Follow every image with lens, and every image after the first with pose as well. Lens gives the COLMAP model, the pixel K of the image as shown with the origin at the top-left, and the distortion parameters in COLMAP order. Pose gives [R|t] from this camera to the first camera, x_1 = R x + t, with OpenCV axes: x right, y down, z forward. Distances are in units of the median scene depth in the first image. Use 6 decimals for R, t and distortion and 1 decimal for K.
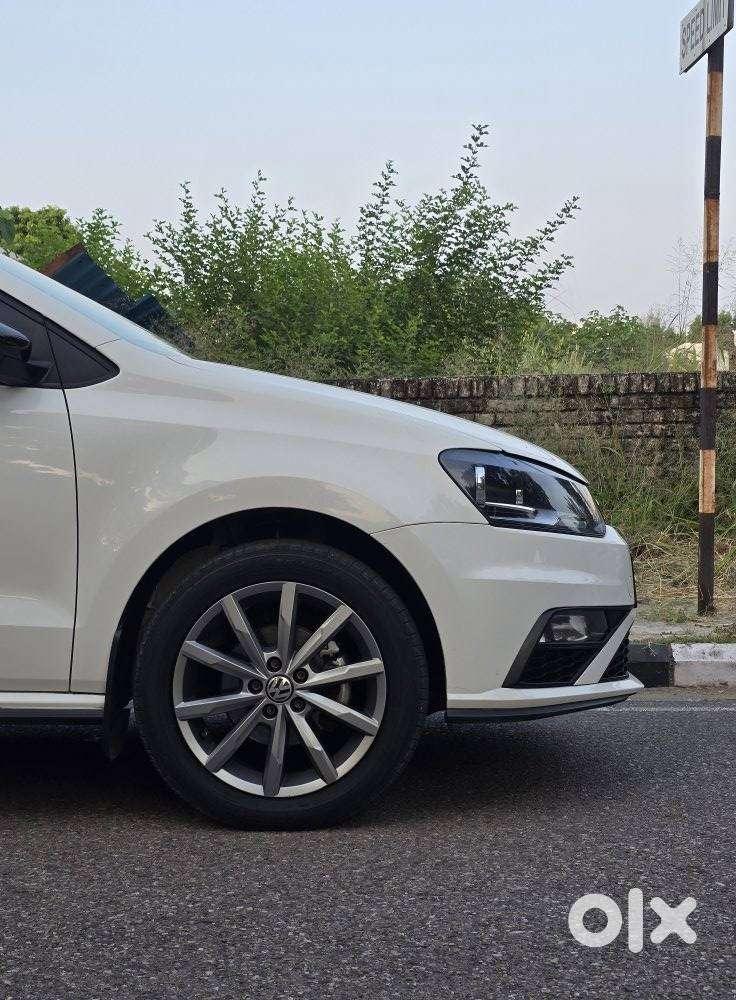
lens RADIAL K [[1426.9, 0, 368.0], [0, 1426.9, 500.0], [0, 0, 1]] dist [0.144519, -0.040446]
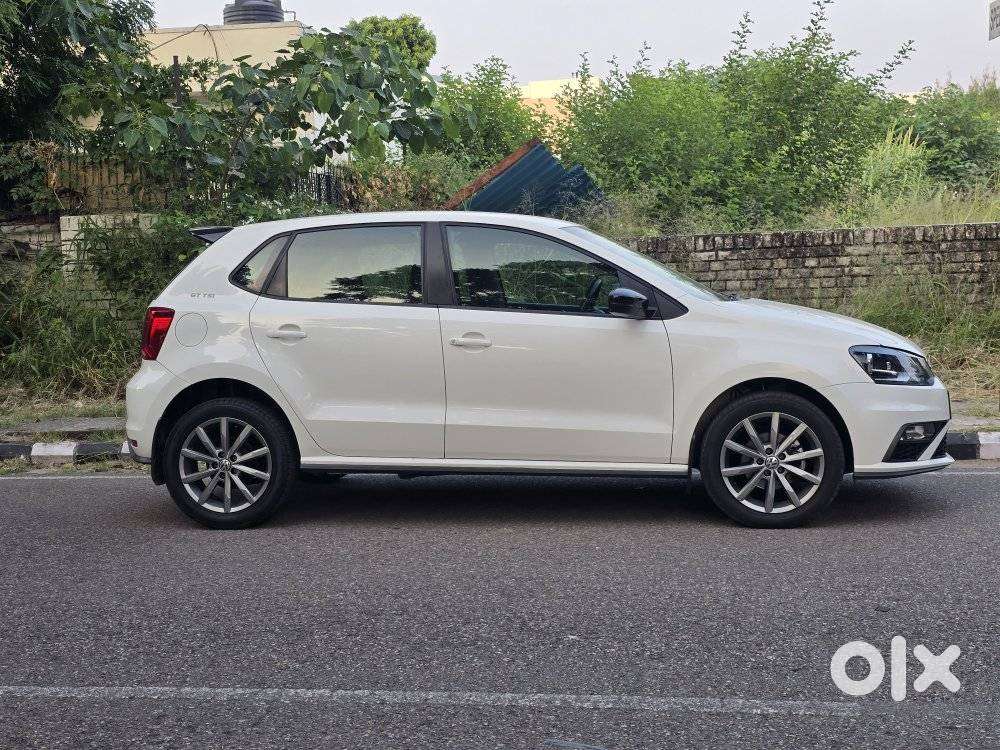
lens RADIAL K [[1336.0, 0, 500.0], [0, 1336.0, 375.0], [0, 0, 1]] dist [0.154230, -0.475475]
pose [[0.988741, -0.010423, -0.149271, -0.150347], [0.020935, 0.997395, 0.069025, -0.132909], [0.148163, -0.071373, 0.986384, -0.938660]]
